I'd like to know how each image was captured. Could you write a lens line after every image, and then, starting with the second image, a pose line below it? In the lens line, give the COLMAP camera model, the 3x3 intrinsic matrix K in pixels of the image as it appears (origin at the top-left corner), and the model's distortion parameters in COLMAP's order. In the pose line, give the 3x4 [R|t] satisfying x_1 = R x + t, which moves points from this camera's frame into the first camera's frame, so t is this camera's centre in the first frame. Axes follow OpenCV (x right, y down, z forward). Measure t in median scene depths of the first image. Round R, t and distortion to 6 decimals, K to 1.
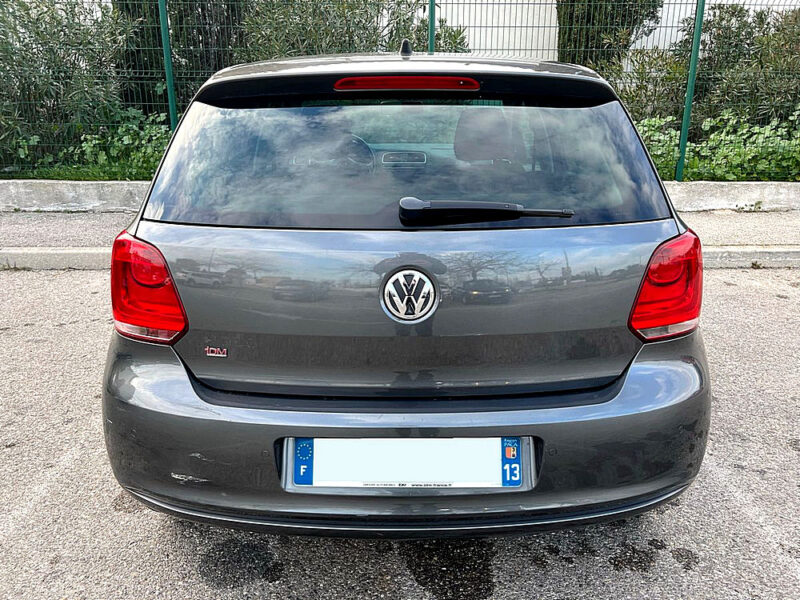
lens RADIAL K [[609.1, 0, 400.7], [0, 609.1, 301.7], [0, 0, 1]] dist [0.038264, -0.033391]
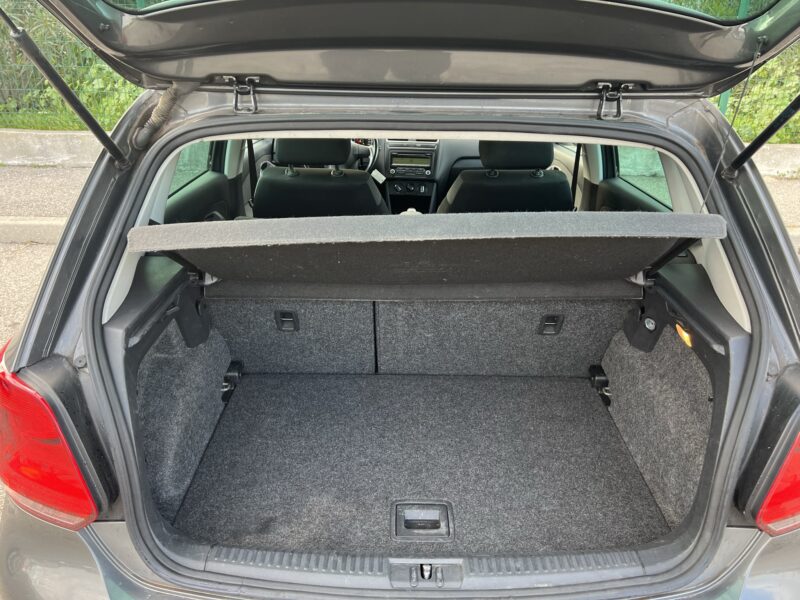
lens RADIAL K [[609.1, 0, 398.8], [0, 609.1, 301.9], [0, 0, 1]] dist [0.038264, -0.033391]
pose [[0.999836, 0.018086, 0.000935, -0.005684], [-0.018073, 0.993213, 0.114896, -0.057345], [0.001150, -0.114894, 0.993377, 0.077244]]
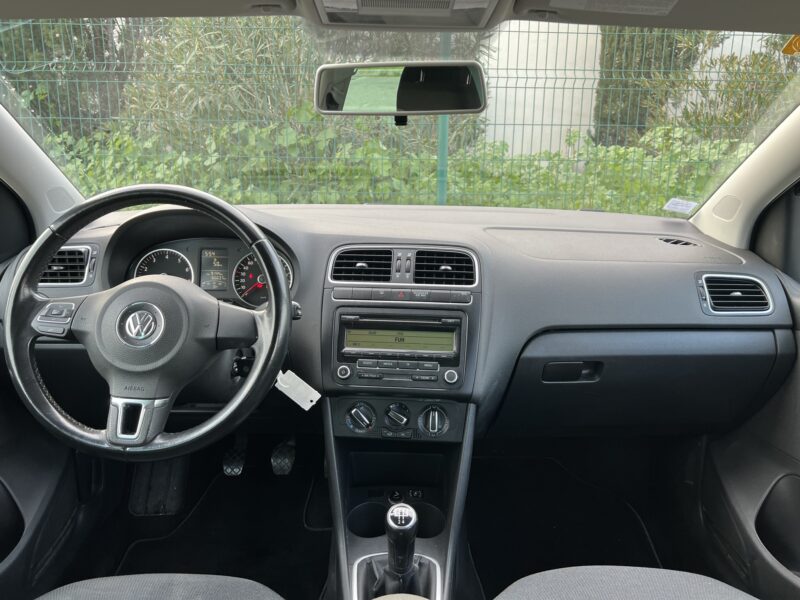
lens RADIAL K [[609.1, 0, 398.4], [0, 609.1, 297.8], [0, 0, 1]] dist [0.038264, -0.033391]
pose [[0.999908, 0.007096, 0.011593, 0.000043], [-0.006436, 0.998412, -0.055961, -0.110885], [-0.011971, 0.055881, 0.998366, 0.385370]]
